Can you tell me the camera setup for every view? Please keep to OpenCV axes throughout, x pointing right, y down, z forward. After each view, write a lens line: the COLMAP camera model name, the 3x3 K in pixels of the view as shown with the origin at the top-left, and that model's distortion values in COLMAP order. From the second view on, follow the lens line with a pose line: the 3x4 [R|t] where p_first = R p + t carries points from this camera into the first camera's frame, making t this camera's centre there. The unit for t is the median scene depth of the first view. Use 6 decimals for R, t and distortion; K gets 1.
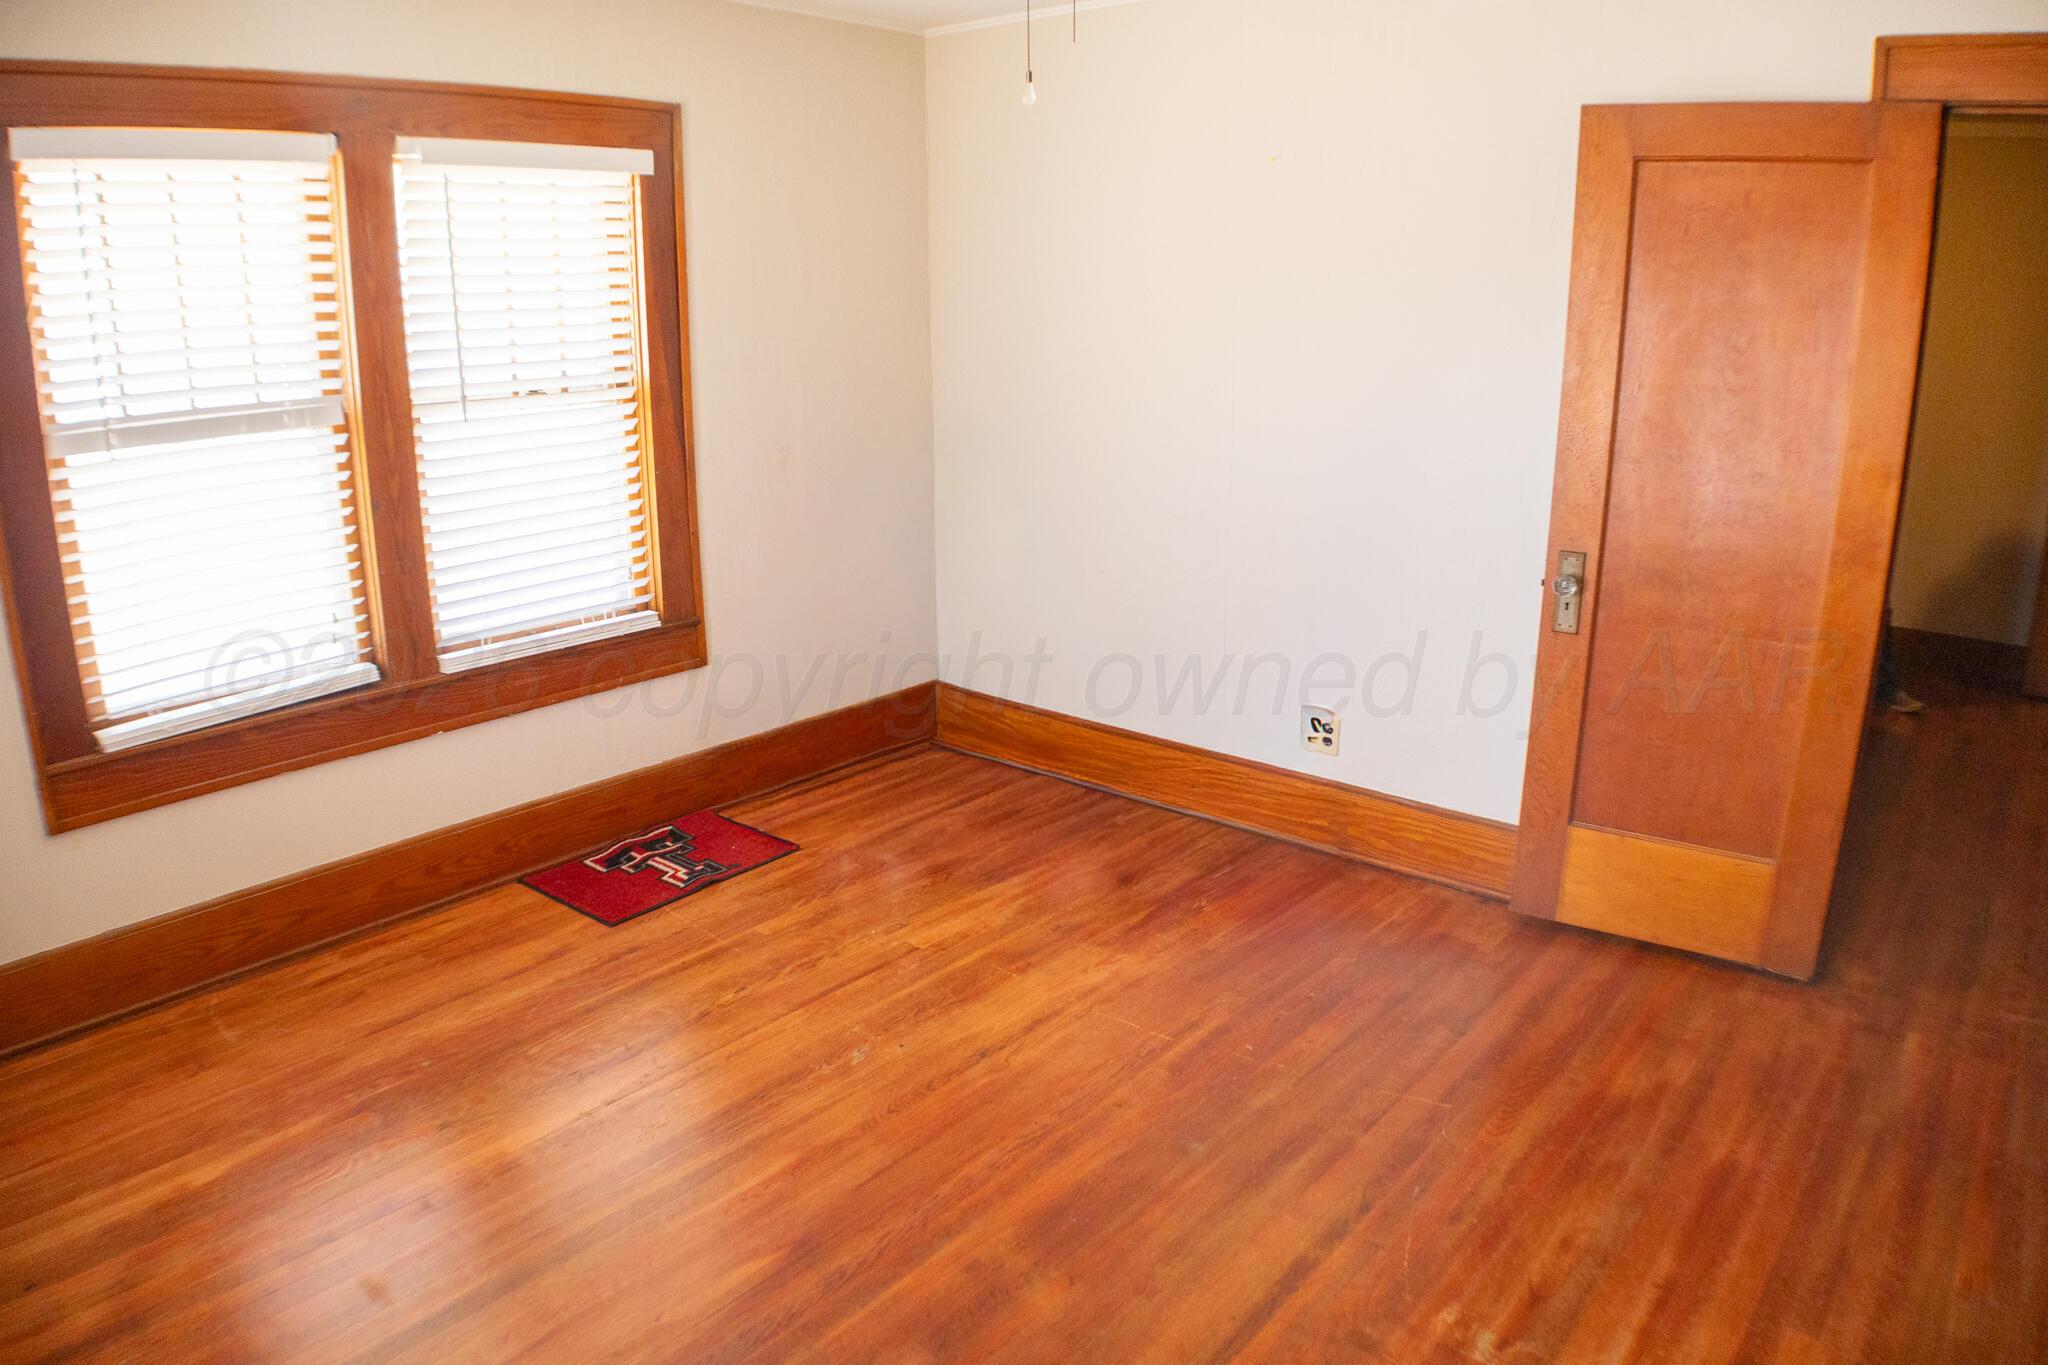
lens RADIAL K [[1377.1, 0, 1024.0], [0, 1377.1, 682.5], [0, 0, 1]] dist [-0.120023, 0.002509]
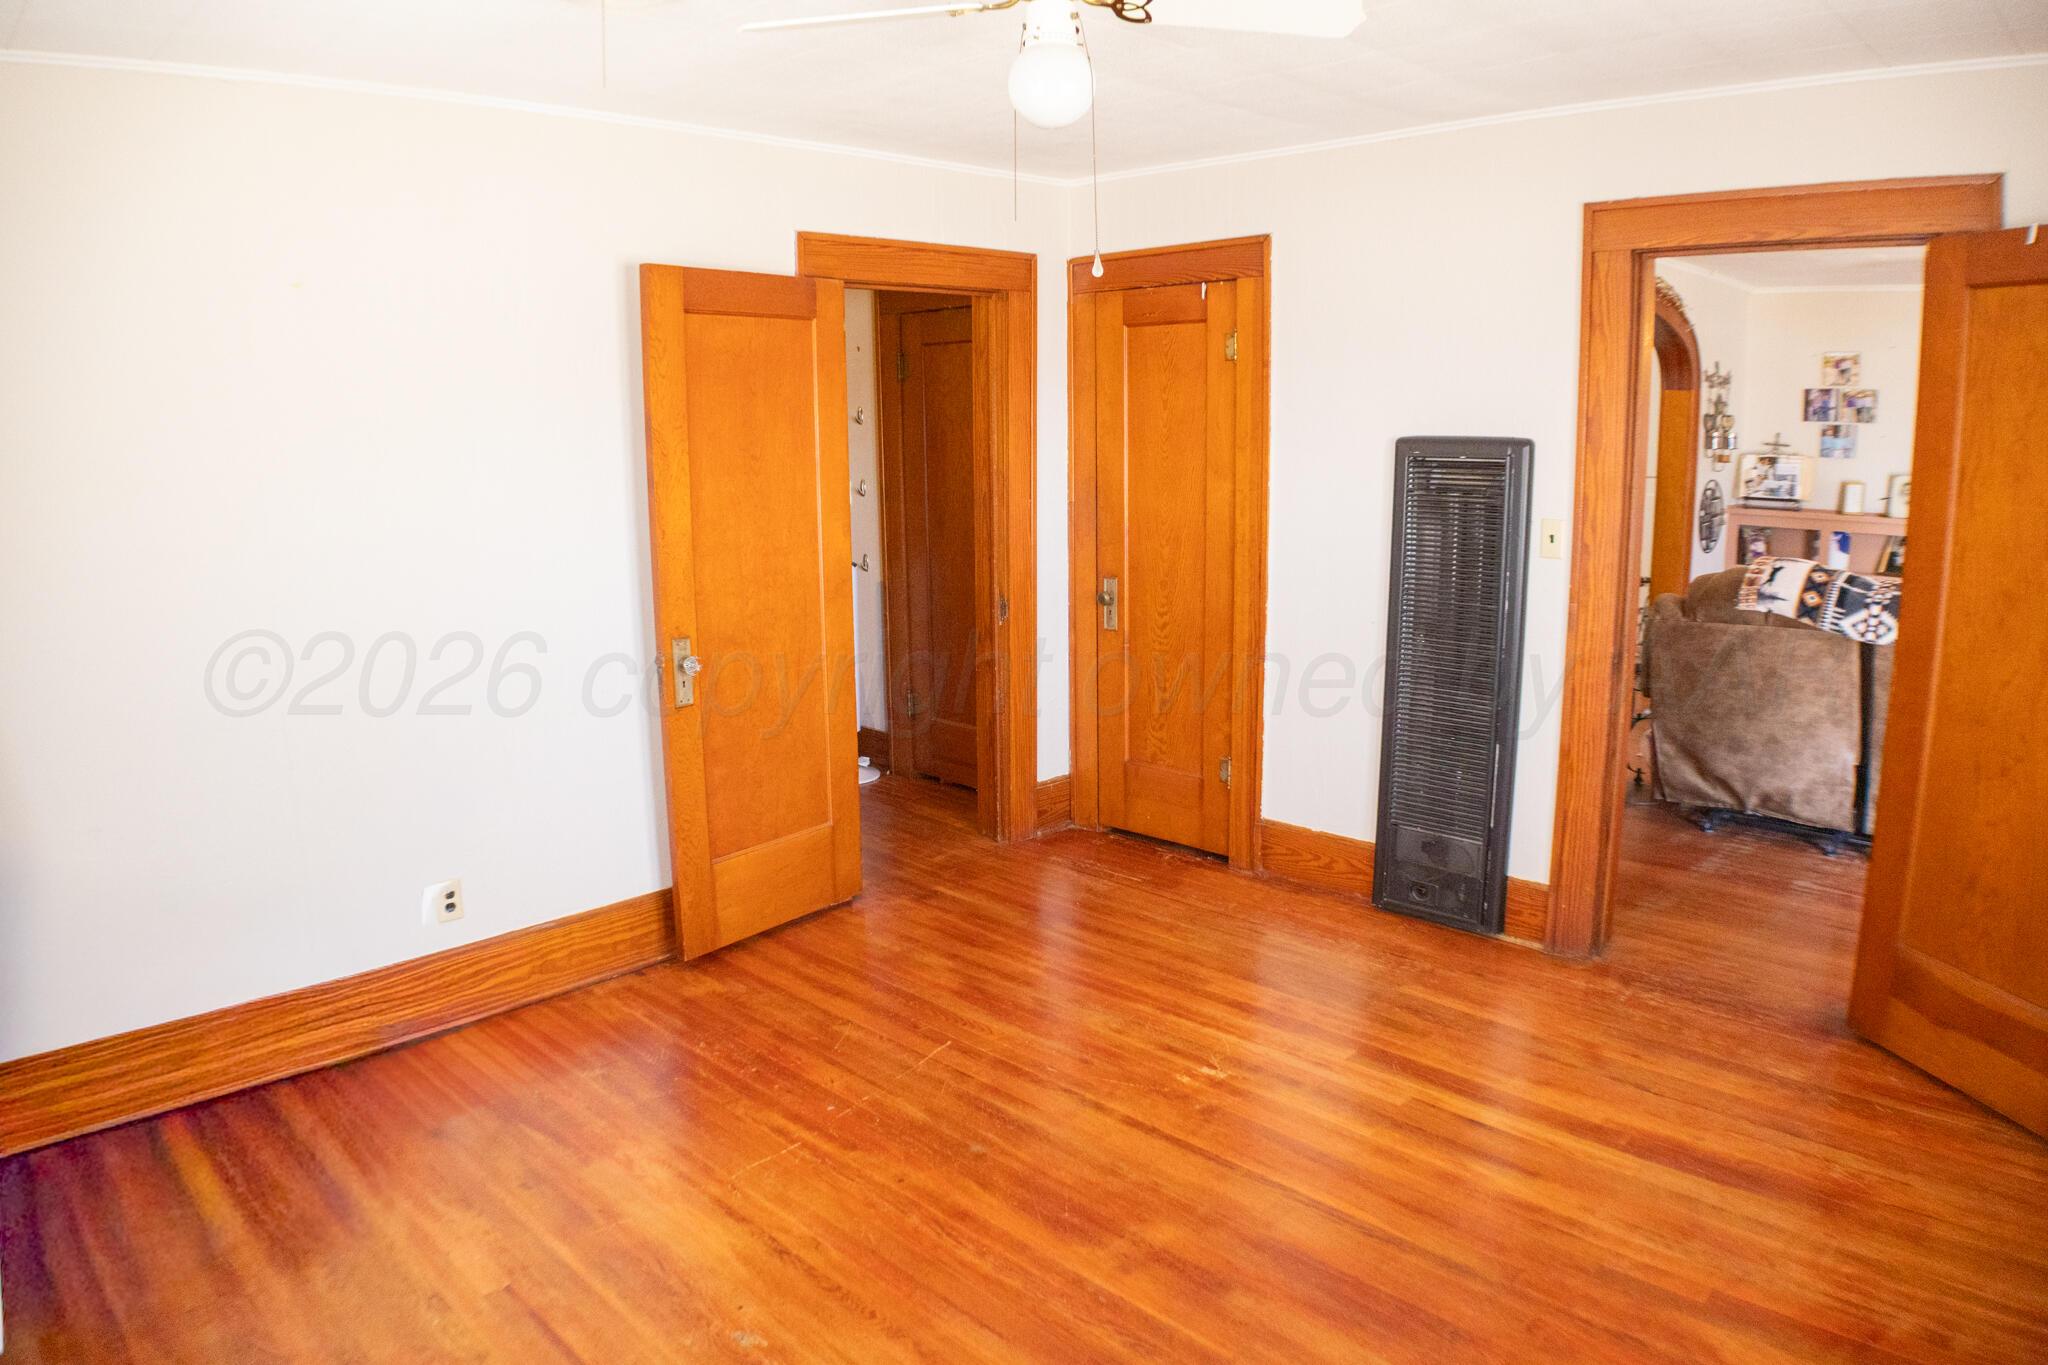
lens RADIAL K [[1377.1, 0, 1024.0], [0, 1377.1, 682.5], [0, 0, 1]] dist [-0.120023, 0.002509]
pose [[0.070917, -0.191942, 0.978841, -0.884532], [0.285318, 0.944214, 0.164481, -0.201747], [-0.955806, 0.267616, 0.121726, 0.680853]]
